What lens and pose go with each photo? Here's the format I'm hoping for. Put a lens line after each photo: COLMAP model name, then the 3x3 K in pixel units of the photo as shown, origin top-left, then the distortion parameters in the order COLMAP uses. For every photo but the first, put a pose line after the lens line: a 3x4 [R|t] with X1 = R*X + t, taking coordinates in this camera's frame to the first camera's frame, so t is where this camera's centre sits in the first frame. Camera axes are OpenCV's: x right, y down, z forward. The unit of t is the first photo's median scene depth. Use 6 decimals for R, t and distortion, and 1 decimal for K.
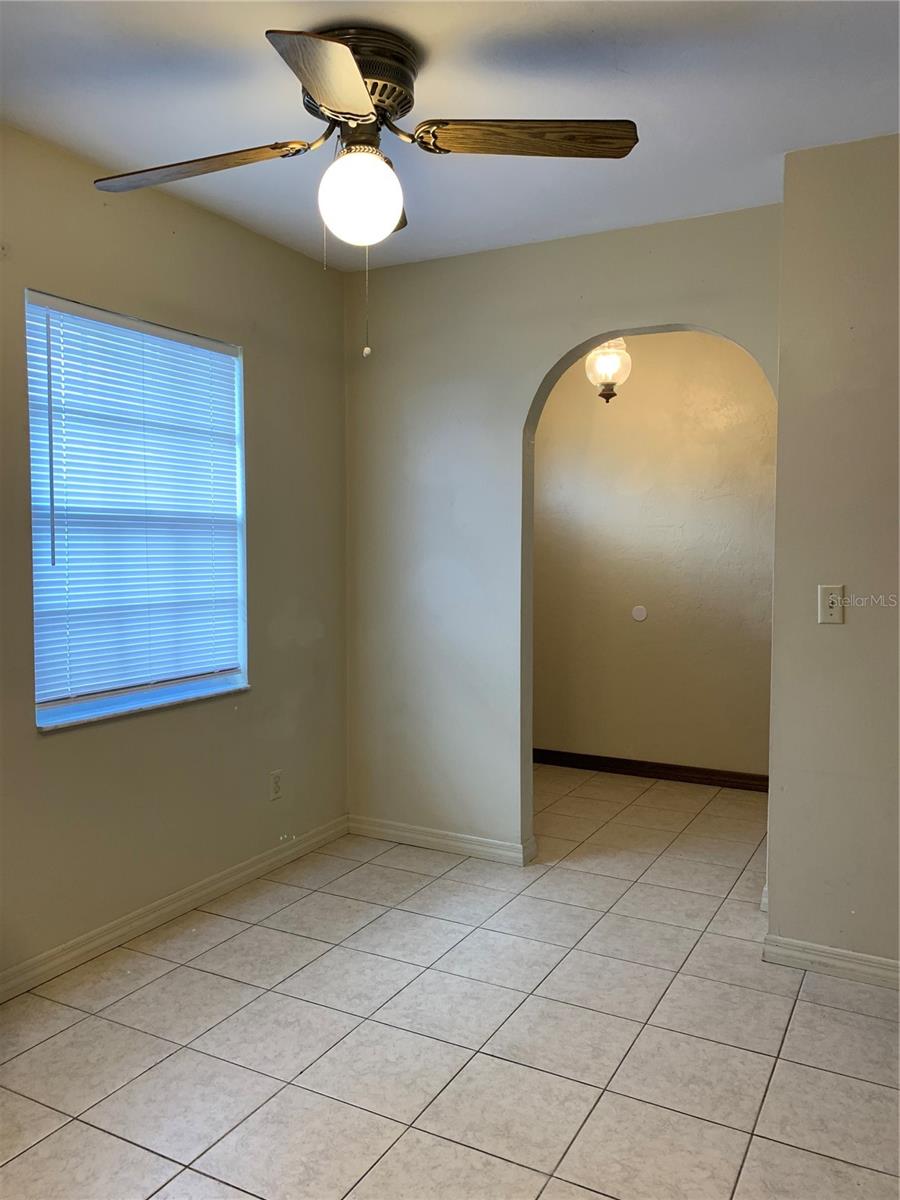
lens RADIAL K [[905.3, 0, 451.1], [0, 905.3, 597.8], [0, 0, 1]] dist [0.023724, -0.008236]
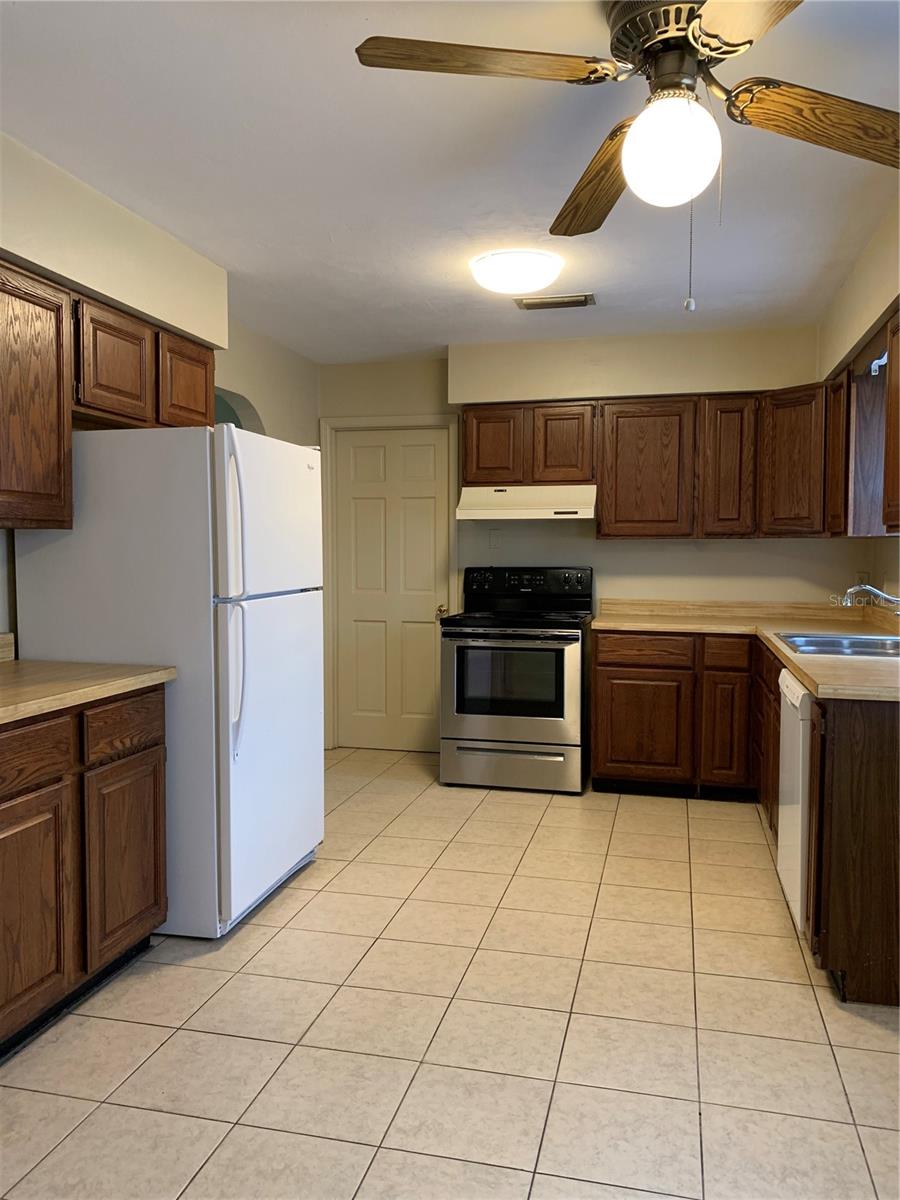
lens RADIAL K [[905.3, 0, 450.1], [0, 905.3, 599.6], [0, 0, 1]] dist [0.023724, -0.008236]
pose [[-0.967157, 0.007073, -0.254080, 0.336274], [-0.025105, 0.992067, 0.123181, -0.118004], [0.252935, 0.125514, -0.959307, 1.870932]]
